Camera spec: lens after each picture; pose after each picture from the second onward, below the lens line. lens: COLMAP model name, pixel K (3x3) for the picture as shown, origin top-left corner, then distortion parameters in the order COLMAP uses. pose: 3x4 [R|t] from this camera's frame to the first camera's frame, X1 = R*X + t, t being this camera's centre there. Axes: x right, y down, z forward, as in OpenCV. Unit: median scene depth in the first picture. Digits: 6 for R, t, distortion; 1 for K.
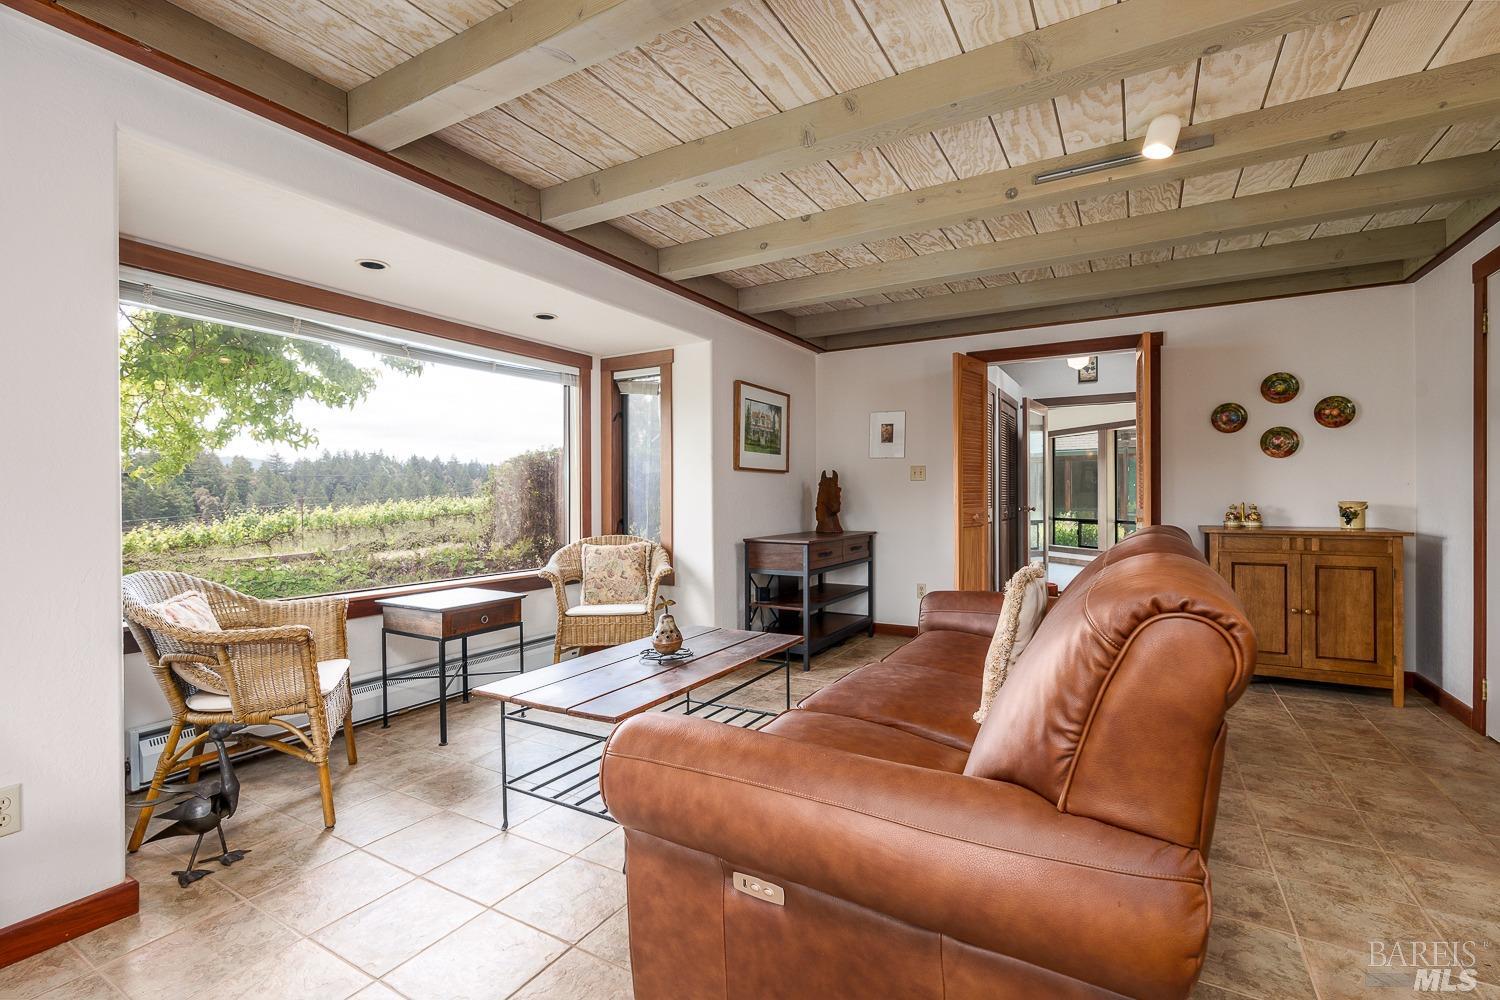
lens RADIAL K [[684.4, 0, 751.3], [0, 684.4, 500.0], [0, 0, 1]] dist [0.001060, 0.000021]
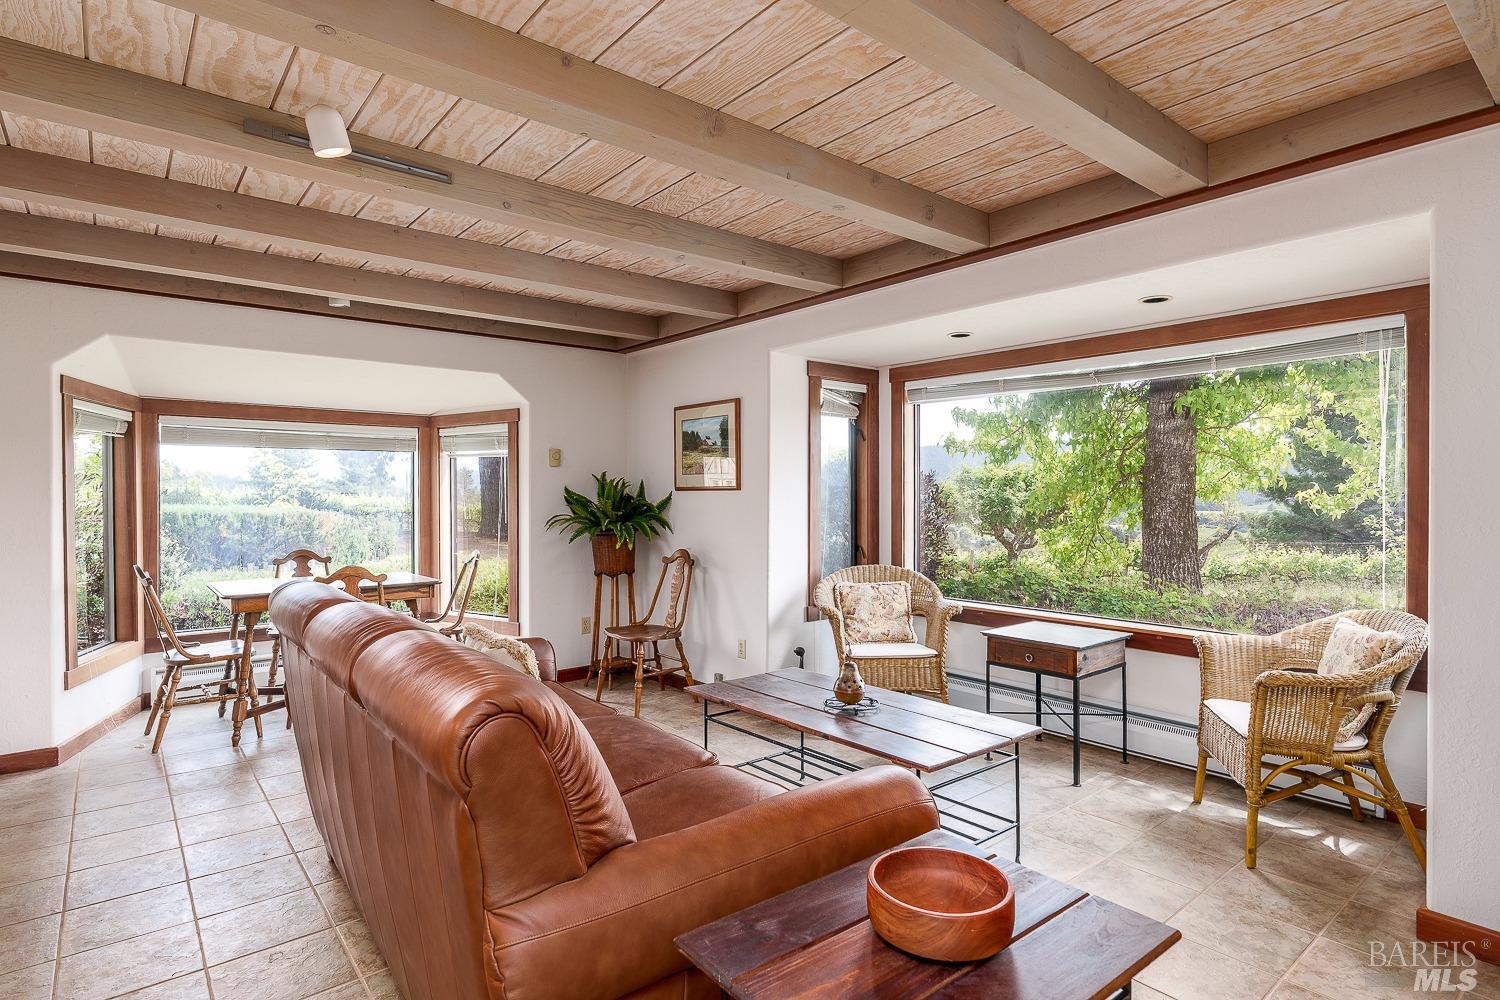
lens RADIAL K [[774.5, 0, 752.6], [0, 774.5, 494.7], [0, 0, 1]] dist [0.000137, -0.000055]
pose [[-0.355503, 0.010961, -0.934611, 0.746532], [-0.003389, 0.999910, 0.013016, -0.066517], [0.934669, 0.007794, -0.355434, 0.990908]]
